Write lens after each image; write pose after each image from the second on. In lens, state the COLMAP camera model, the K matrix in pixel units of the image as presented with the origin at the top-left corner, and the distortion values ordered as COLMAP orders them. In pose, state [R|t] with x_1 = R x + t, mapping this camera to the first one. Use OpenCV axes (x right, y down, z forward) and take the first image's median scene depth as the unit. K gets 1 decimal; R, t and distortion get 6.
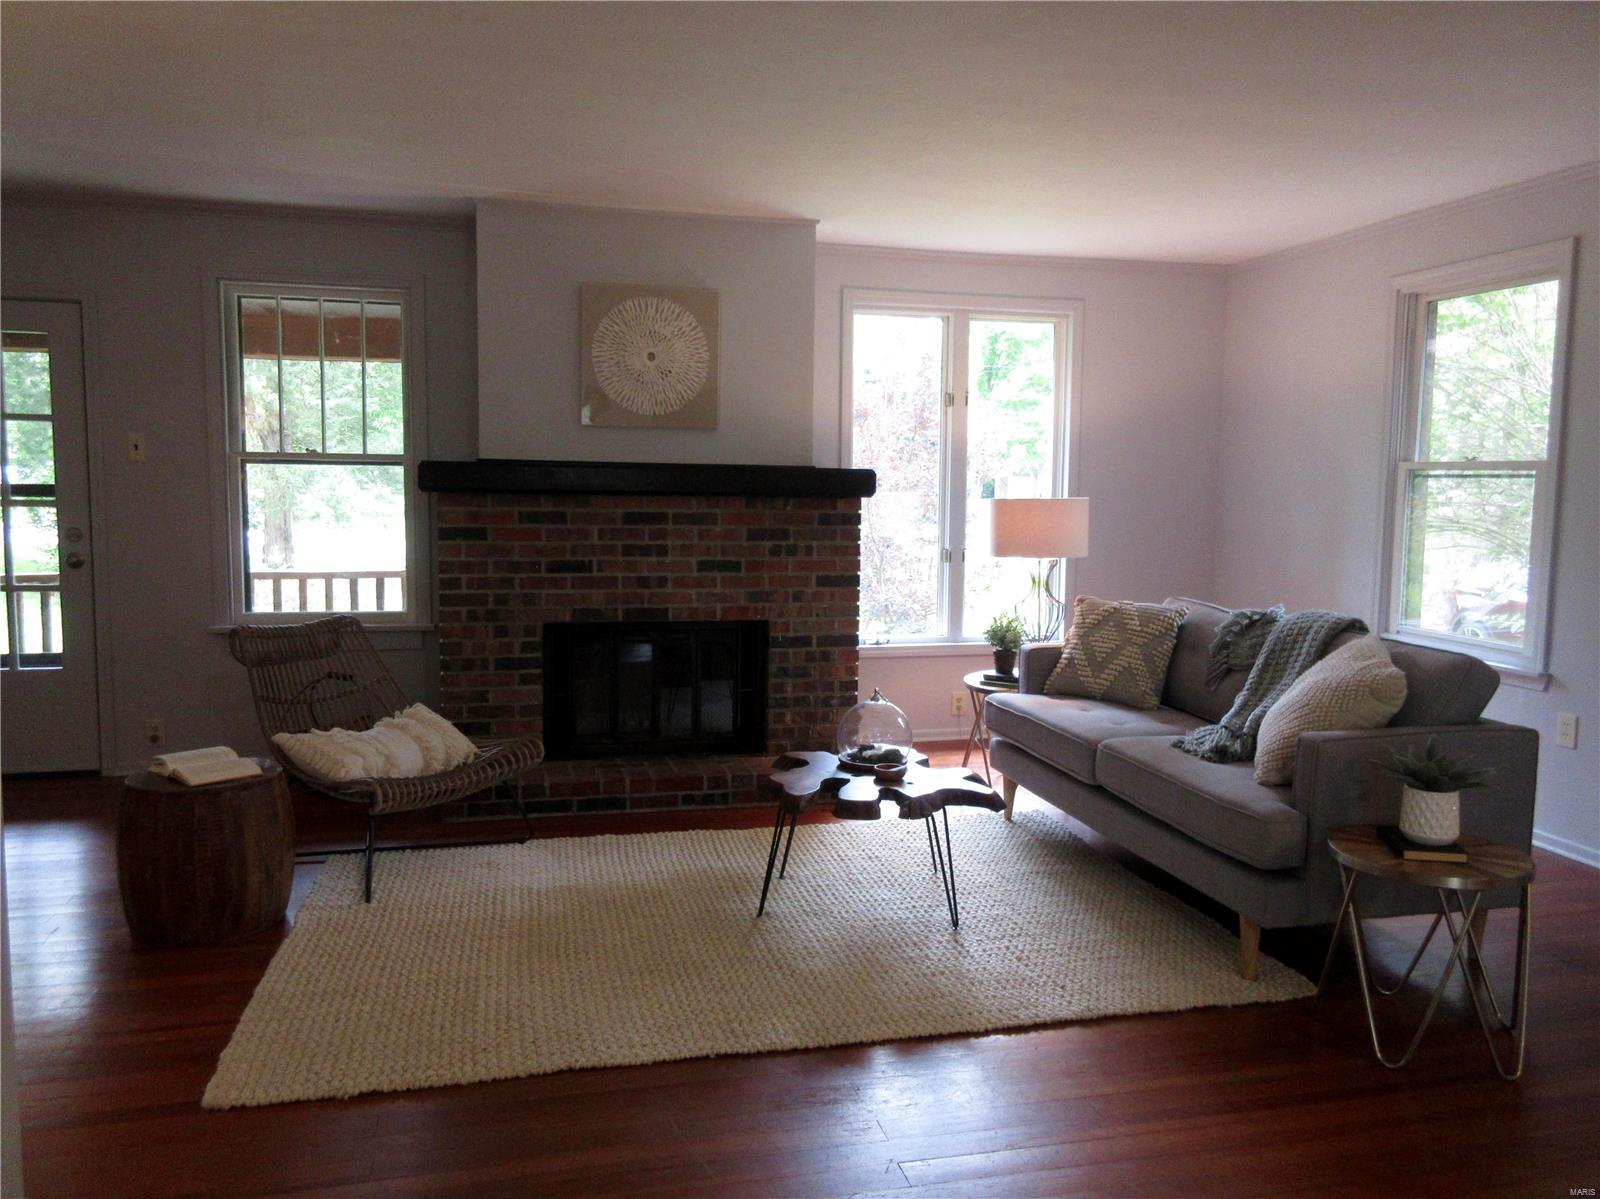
lens RADIAL K [[1217.9, 0, 799.3], [0, 1217.9, 591.7], [0, 0, 1]] dist [0.016595, 0.002183]
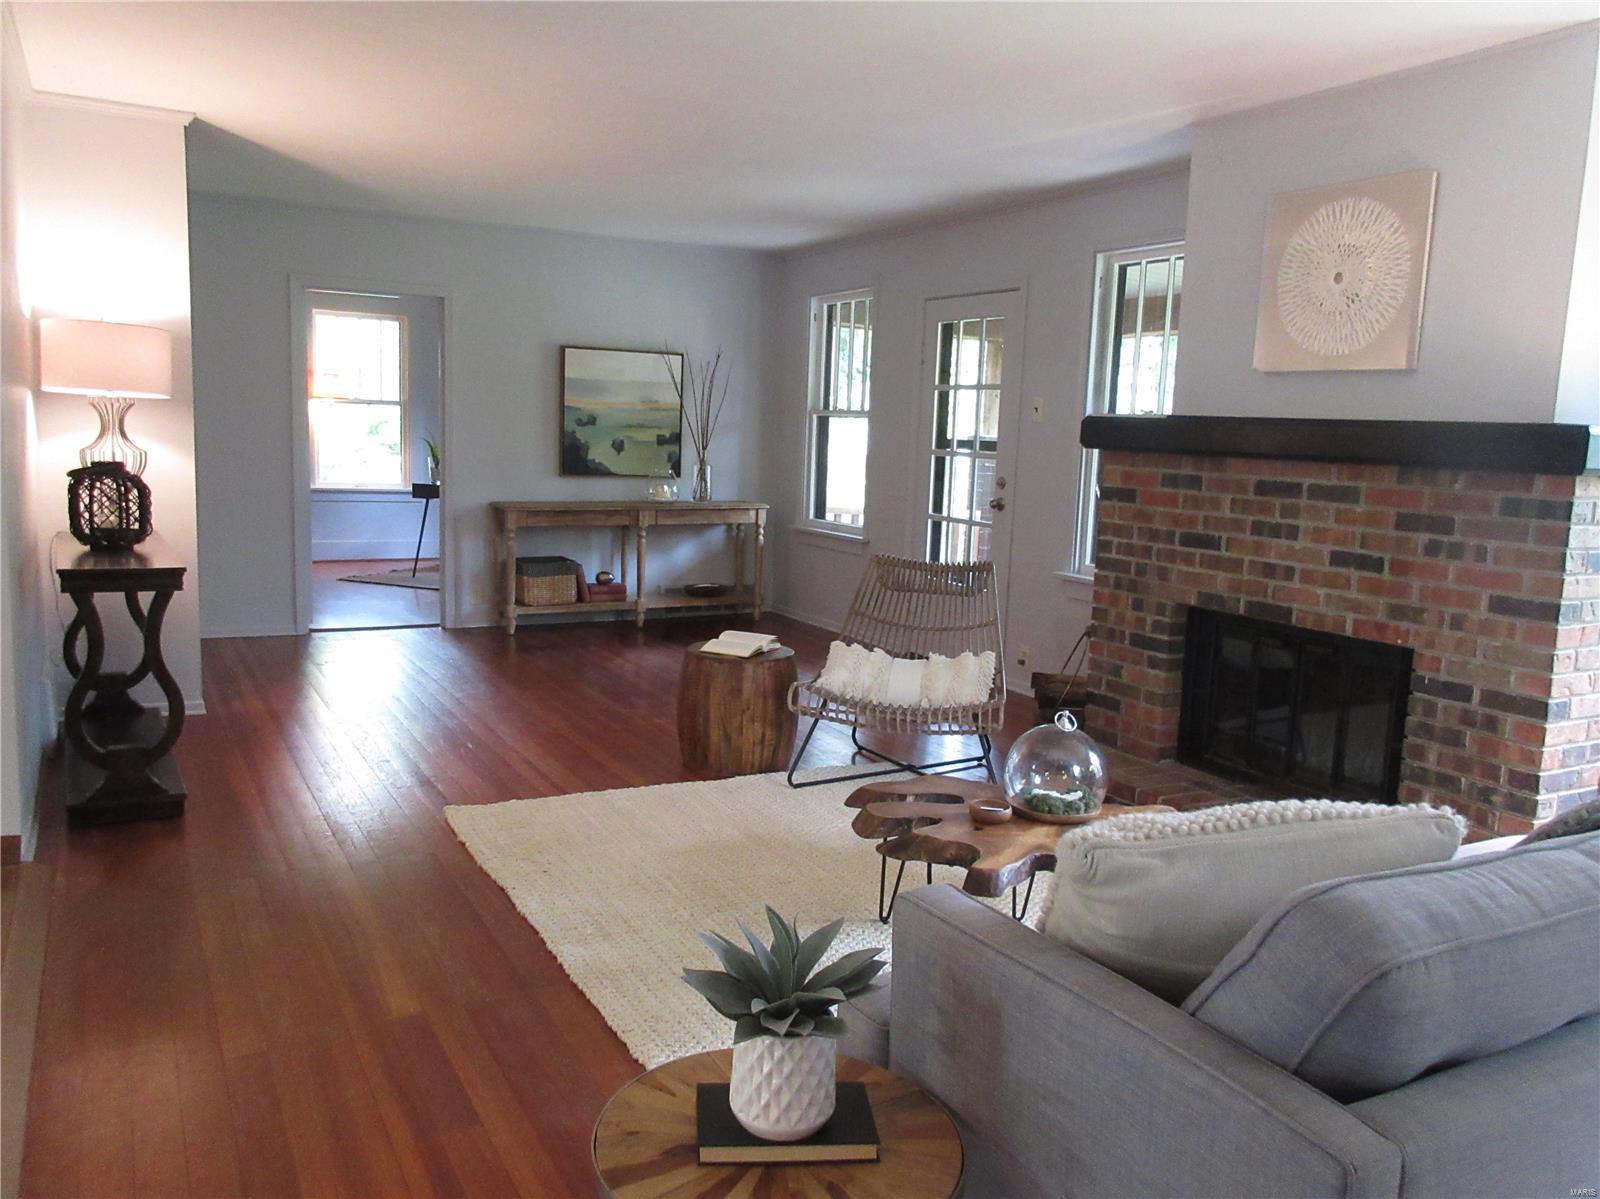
lens RADIAL K [[1217.9, 0, 807.6], [0, 1217.9, 587.9], [0, 0, 1]] dist [0.016595, 0.002183]
pose [[0.280933, 0.123893, -0.951697, 0.535863], [-0.126284, 0.987783, 0.091313, -0.030789], [0.951383, 0.094531, 0.293147, 0.484698]]
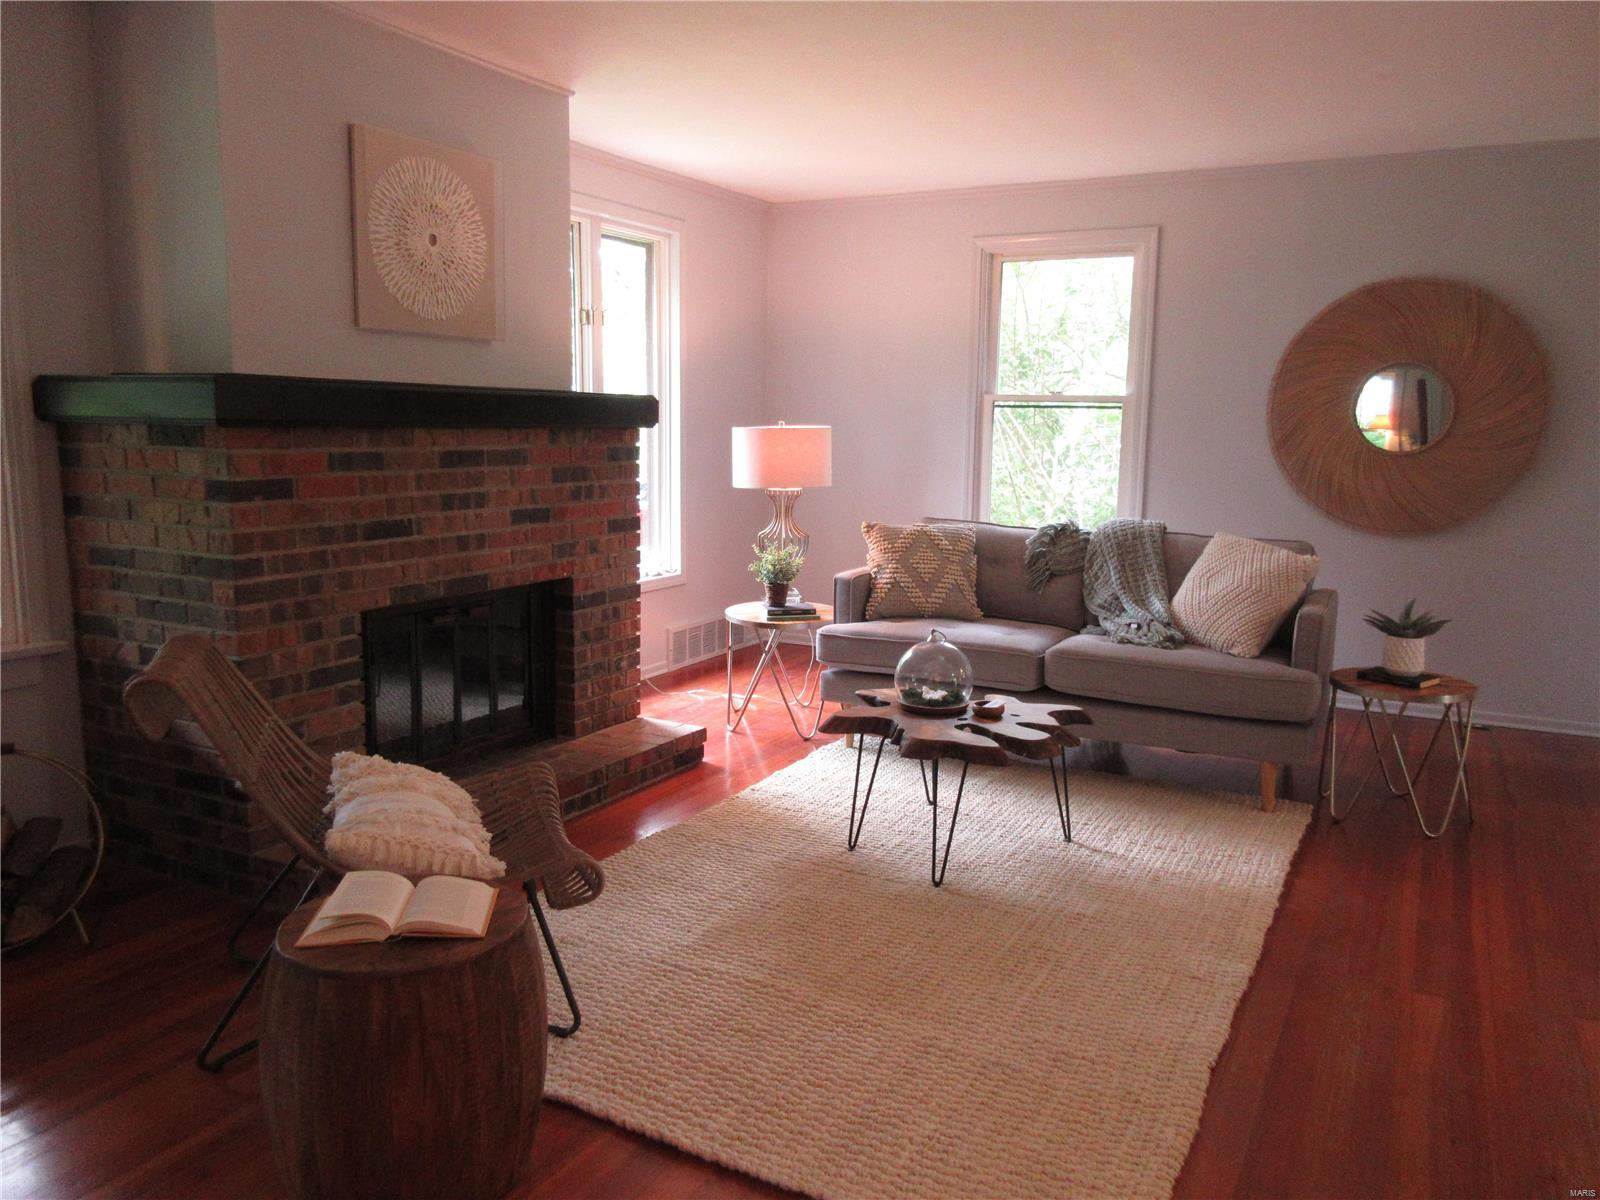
lens RADIAL K [[1217.9, 0, 787.1], [0, 1217.9, 591.6], [0, 0, 1]] dist [0.016595, 0.002183]
pose [[0.666523, -0.108760, 0.737508, -0.552747], [0.063183, 0.993982, 0.089480, -0.032903], [-0.742802, -0.013043, 0.669384, 0.340829]]
